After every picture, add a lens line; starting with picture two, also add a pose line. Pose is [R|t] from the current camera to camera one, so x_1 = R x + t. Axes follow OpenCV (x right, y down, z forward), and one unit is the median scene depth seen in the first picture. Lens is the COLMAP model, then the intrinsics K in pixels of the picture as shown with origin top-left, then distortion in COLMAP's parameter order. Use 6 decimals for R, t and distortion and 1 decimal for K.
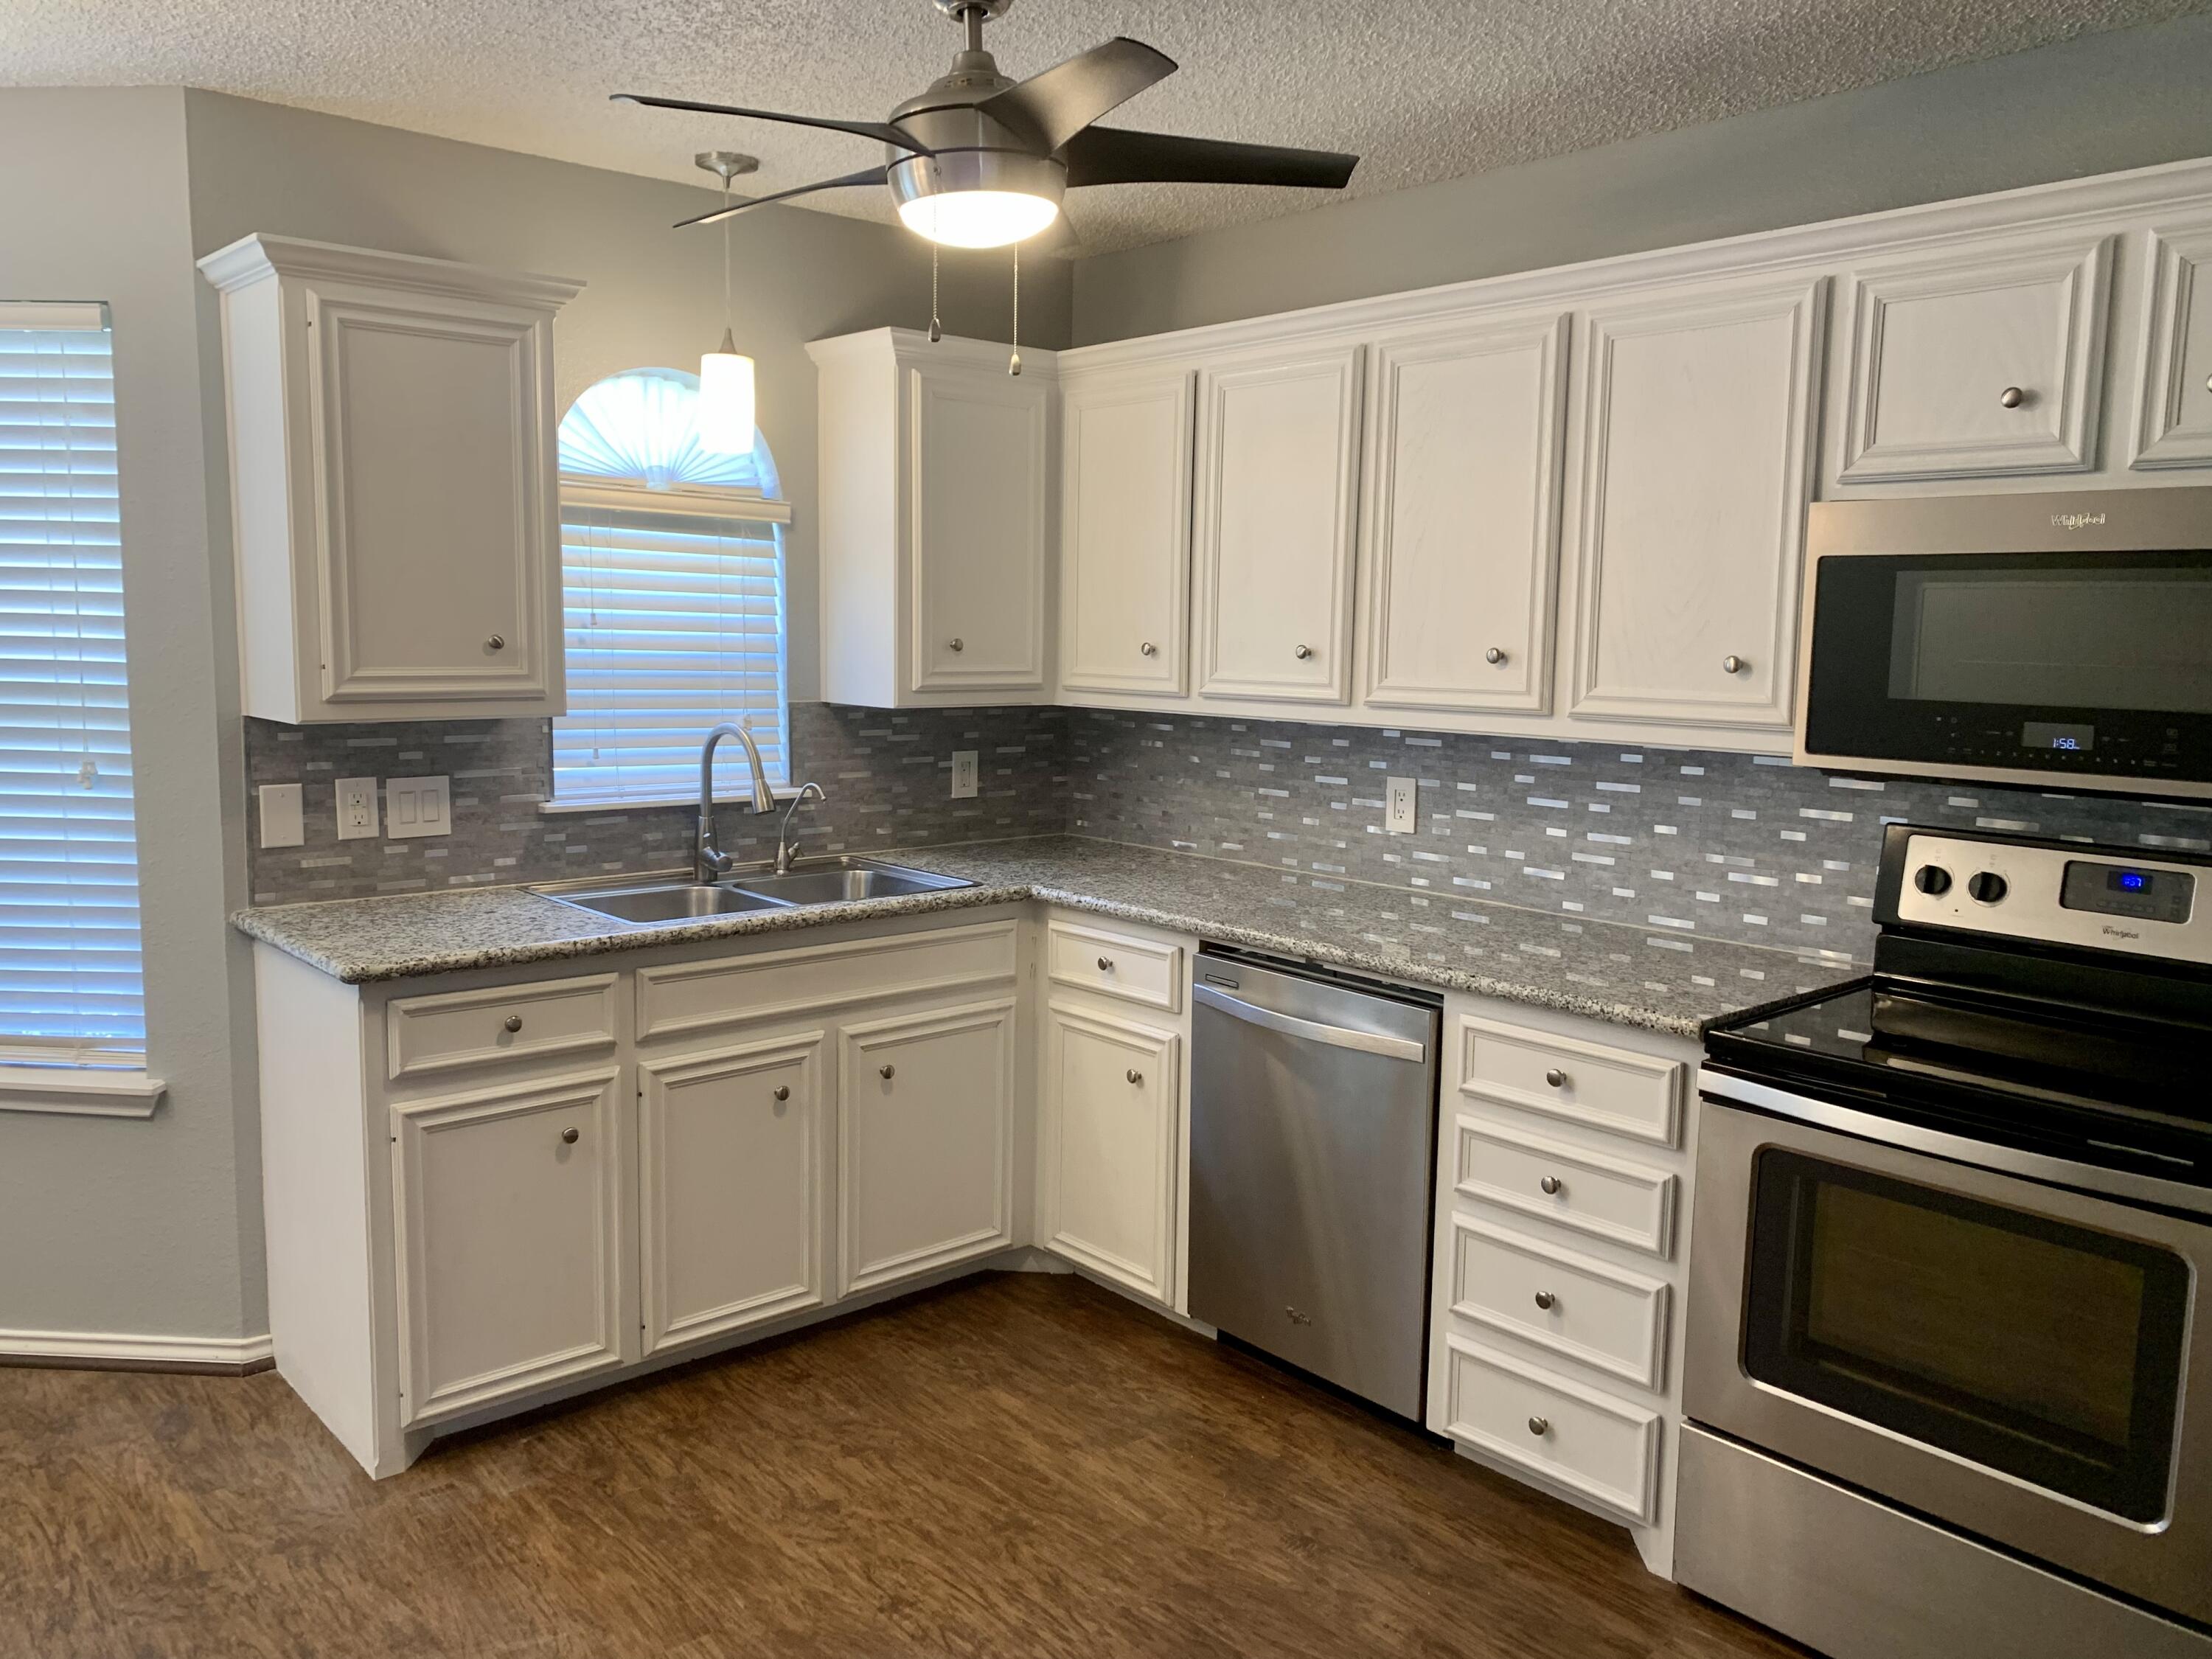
lens RADIAL K [[1665.6, 0, 1107.7], [0, 1665.6, 831.0], [0, 0, 1]] dist [-0.002257, -0.001827]
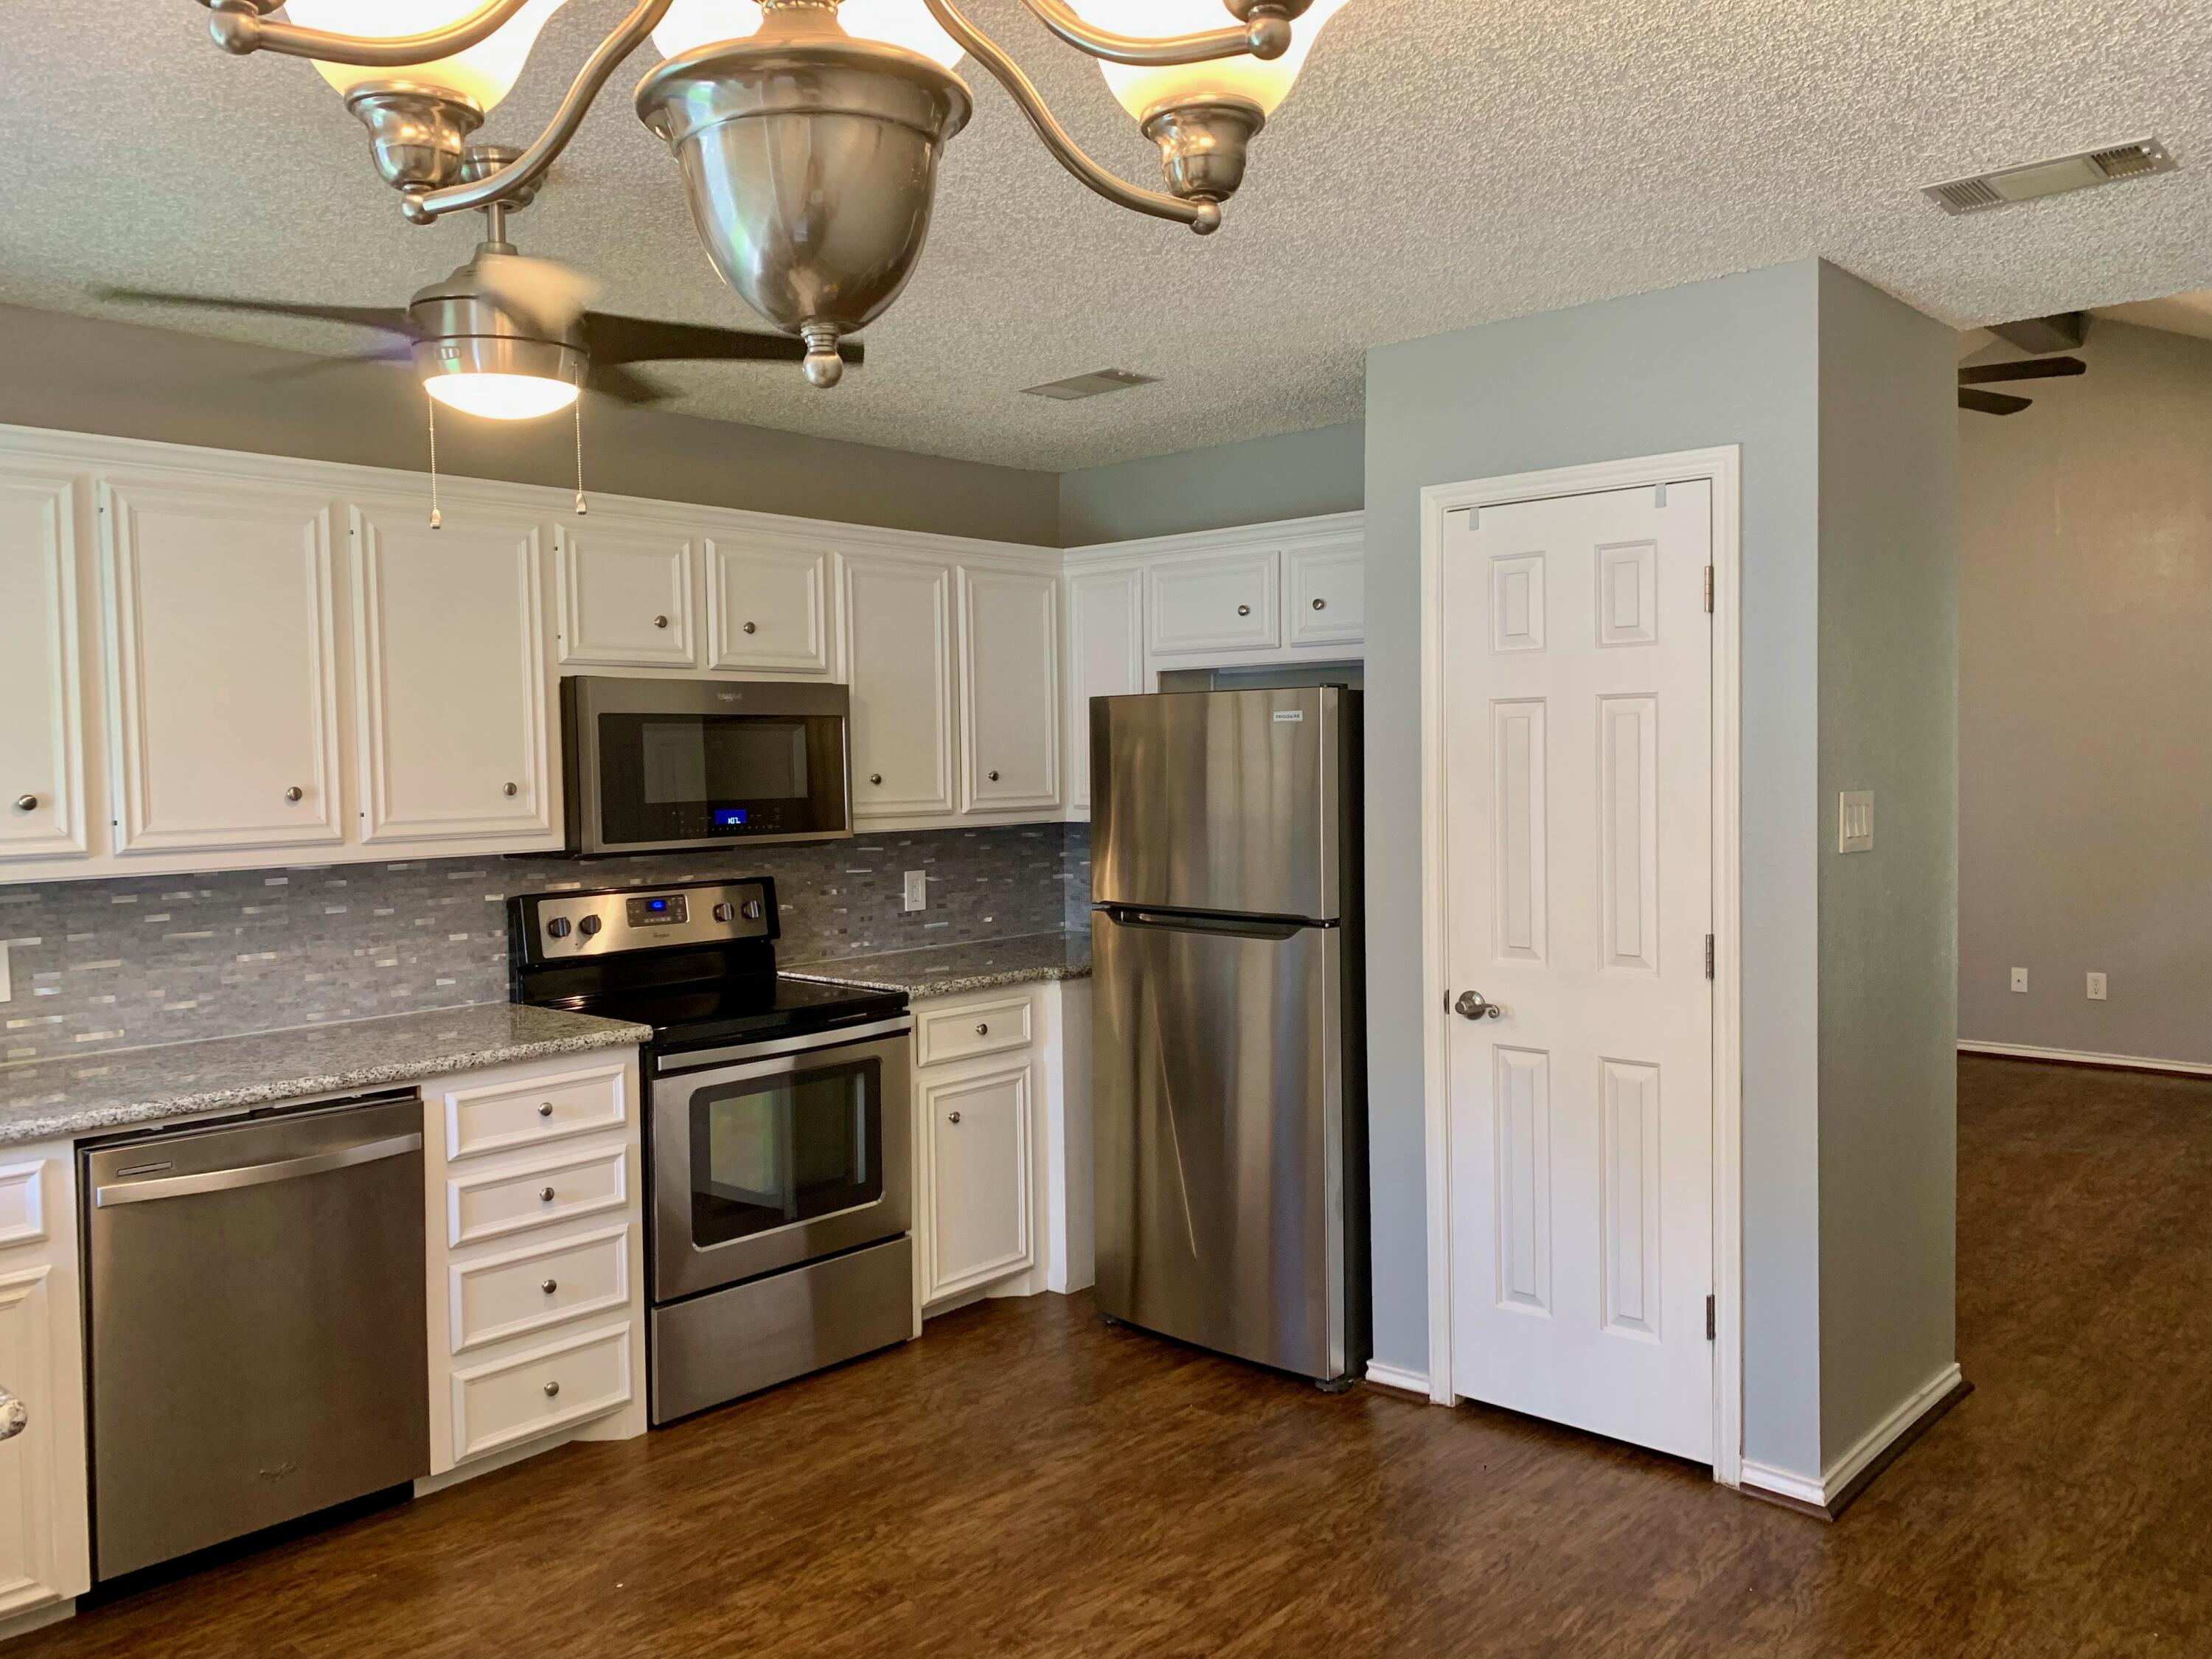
lens RADIAL K [[1665.6, 0, 1107.4], [0, 1665.6, 825.4], [0, 0, 1]] dist [-0.002257, -0.001827]
pose [[-0.104401, -0.060511, 0.992693, -0.922006], [0.136389, 0.987846, 0.074560, -0.094353], [-0.985139, 0.143176, -0.094879, 0.580694]]
